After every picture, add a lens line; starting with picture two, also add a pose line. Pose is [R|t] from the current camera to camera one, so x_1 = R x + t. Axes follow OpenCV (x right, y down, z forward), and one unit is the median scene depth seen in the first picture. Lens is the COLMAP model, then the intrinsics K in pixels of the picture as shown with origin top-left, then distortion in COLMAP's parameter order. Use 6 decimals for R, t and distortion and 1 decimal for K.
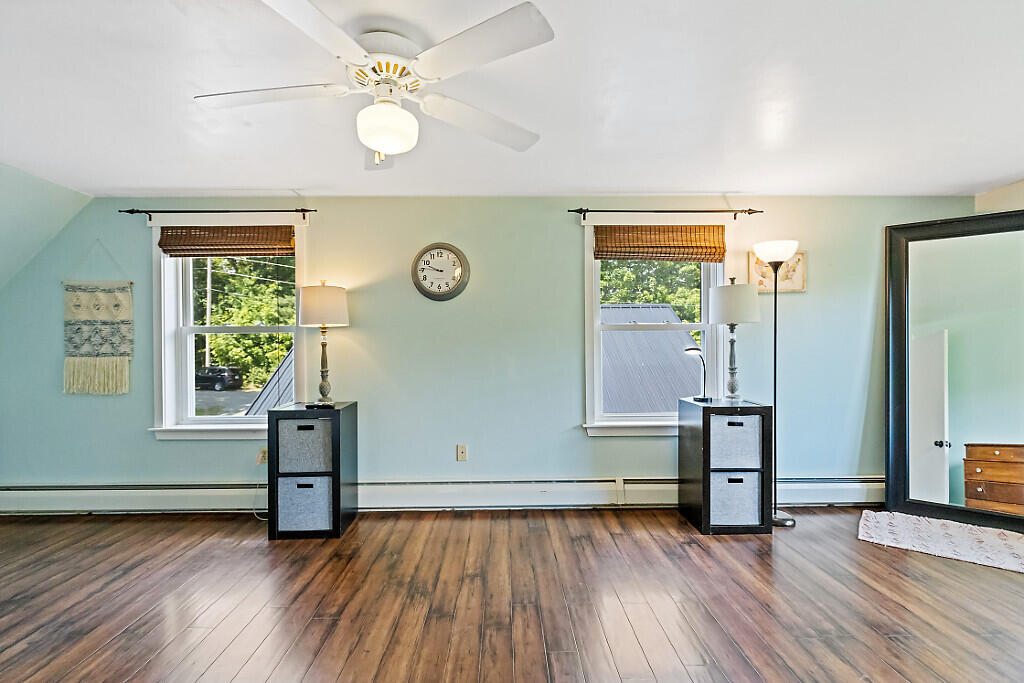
lens RADIAL K [[466.3, 0, 510.0], [0, 466.3, 345.8], [0, 0, 1]] dist [-0.002578, -0.000423]
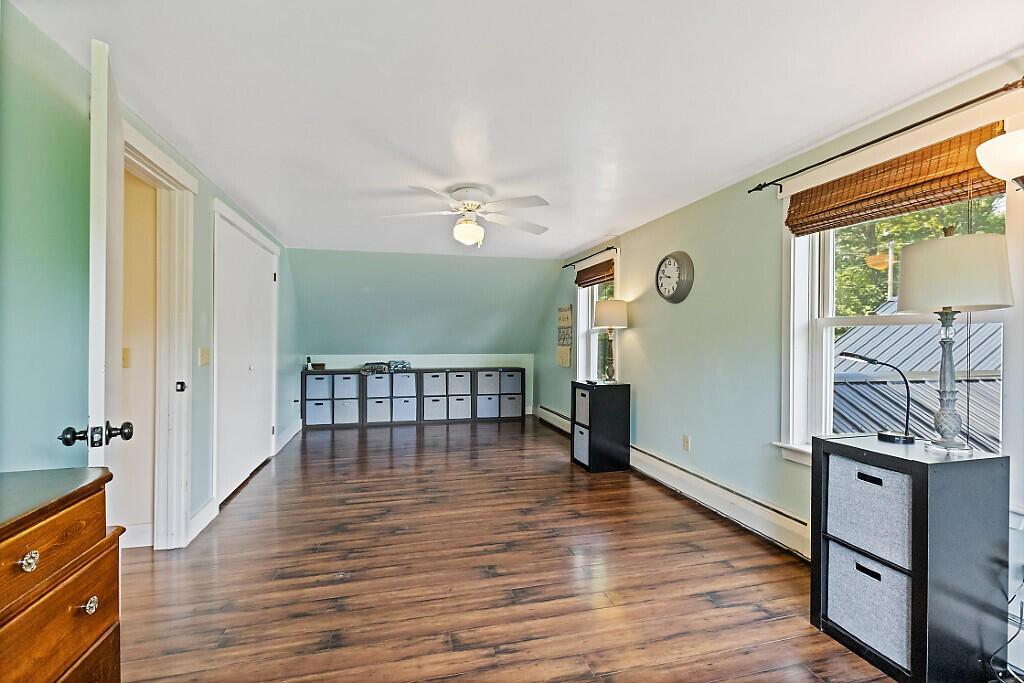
lens RADIAL K [[462.0, 0, 516.6], [0, 462.0, 339.7], [0, 0, 1]] dist [0.000056, -0.000900]
pose [[0.248104, 0.008528, -0.968696, 0.918731], [-0.011997, 0.999912, 0.005730, -0.011223], [0.968659, 0.010200, 0.248184, 0.388237]]
